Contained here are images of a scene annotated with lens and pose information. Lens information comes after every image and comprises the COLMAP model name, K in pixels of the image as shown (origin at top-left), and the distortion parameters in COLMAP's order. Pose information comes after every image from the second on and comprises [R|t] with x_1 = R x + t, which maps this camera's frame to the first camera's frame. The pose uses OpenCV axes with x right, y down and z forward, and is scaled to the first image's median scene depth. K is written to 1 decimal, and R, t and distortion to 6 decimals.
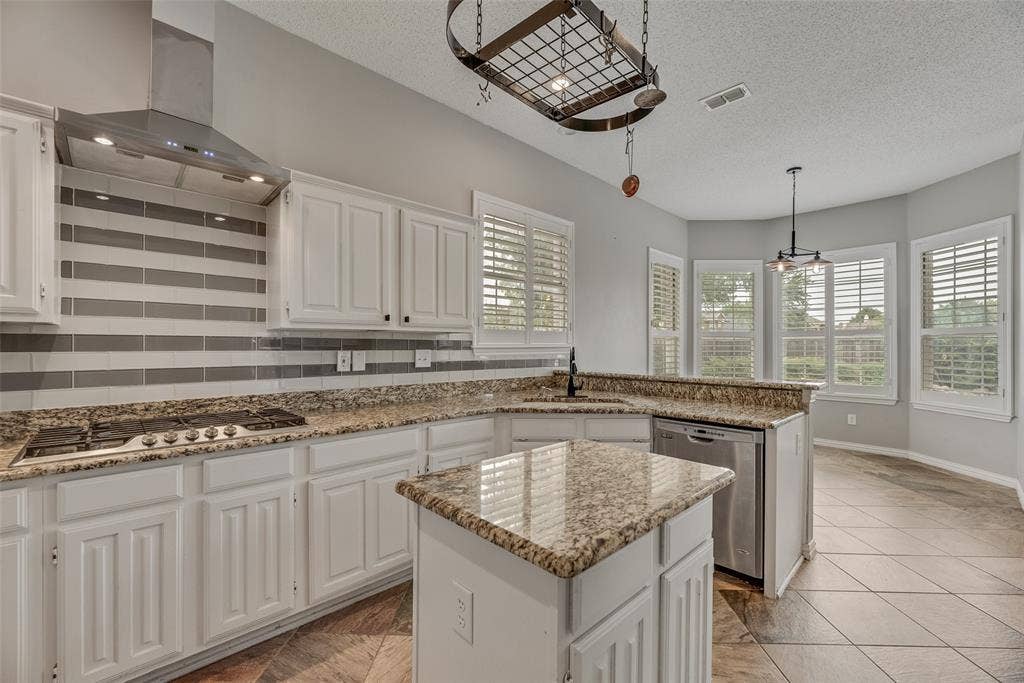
lens RADIAL K [[416.7, 0, 517.4], [0, 416.7, 344.5], [0, 0, 1]] dist [-0.002686, -0.000055]
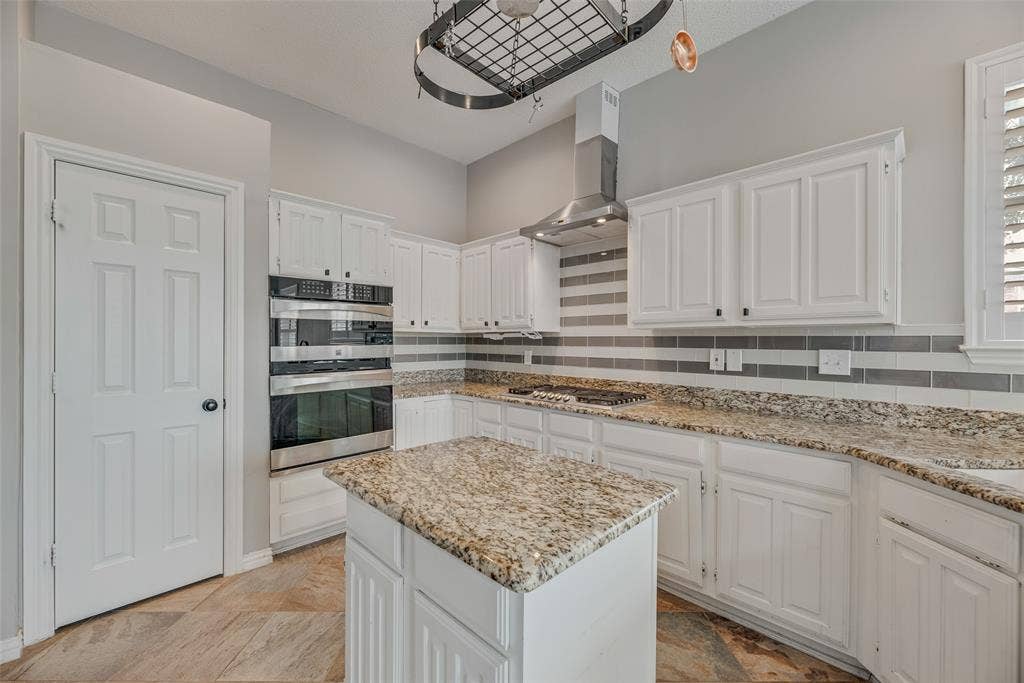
lens RADIAL K [[416.7, 0, 518.3], [0, 416.7, 343.8], [0, 0, 1]] dist [-0.002686, -0.000055]
pose [[0.031048, 0.000898, -0.999517, 0.665727], [-0.004681, 0.999989, 0.000753, 0.005649], [0.999507, 0.004655, 0.031052, 0.624649]]
